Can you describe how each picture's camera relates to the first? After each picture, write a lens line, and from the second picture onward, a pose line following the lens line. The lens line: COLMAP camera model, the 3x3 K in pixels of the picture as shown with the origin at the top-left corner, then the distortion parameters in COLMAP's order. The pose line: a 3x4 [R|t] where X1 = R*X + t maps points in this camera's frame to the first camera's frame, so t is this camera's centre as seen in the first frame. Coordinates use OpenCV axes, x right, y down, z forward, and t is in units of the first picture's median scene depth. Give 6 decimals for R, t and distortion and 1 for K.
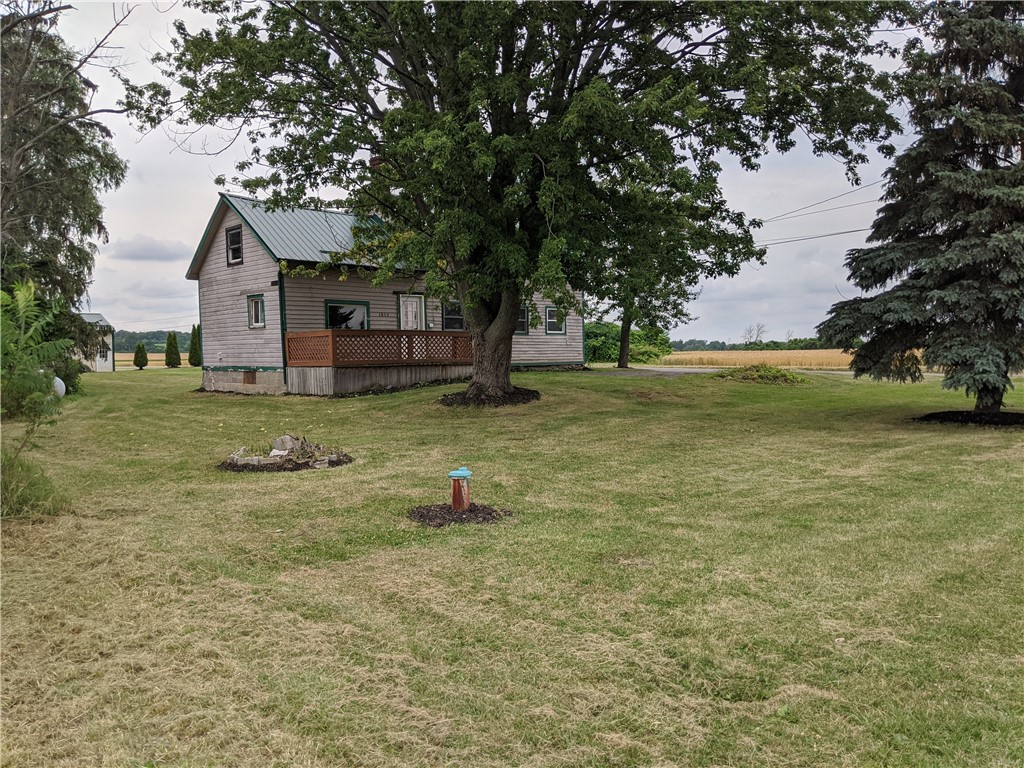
lens RADIAL K [[840.2, 0, 511.2], [0, 840.2, 383.1], [0, 0, 1]] dist [0.038111, -0.057964]
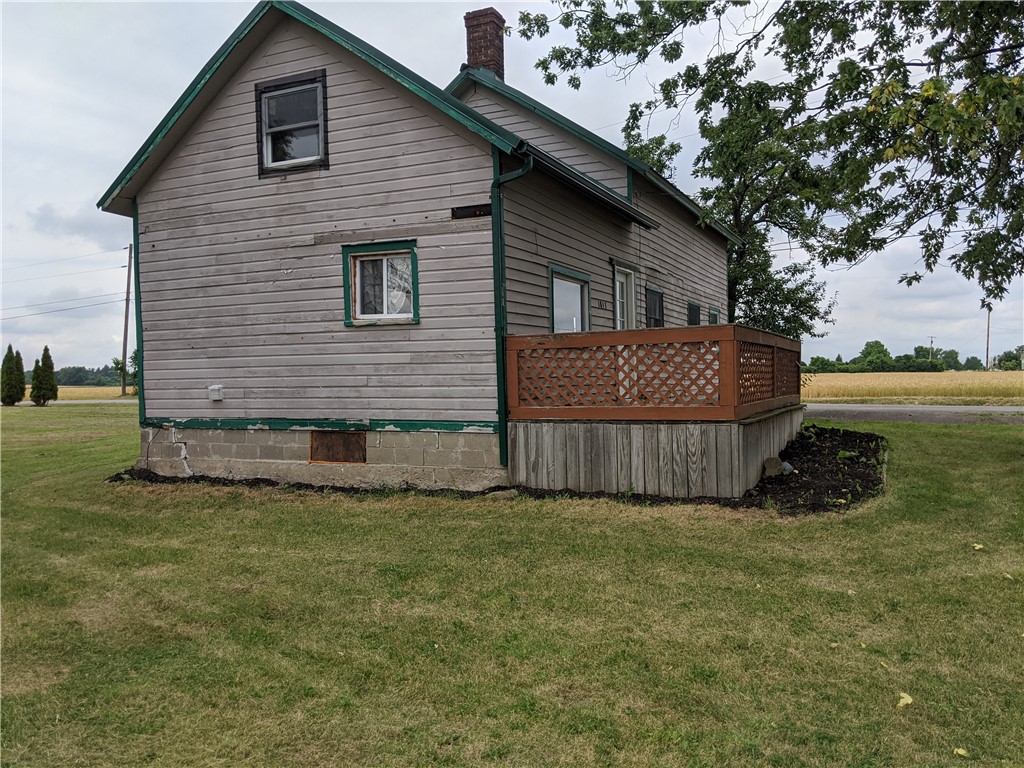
lens RADIAL K [[840.2, 0, 512.9], [0, 840.2, 385.8], [0, 0, 1]] dist [0.038111, -0.057964]
pose [[0.924617, -0.005075, 0.380863, -0.387084], [0.016029, 0.999544, -0.025593, -0.024117], [-0.380560, 0.029768, 0.924277, 0.586528]]
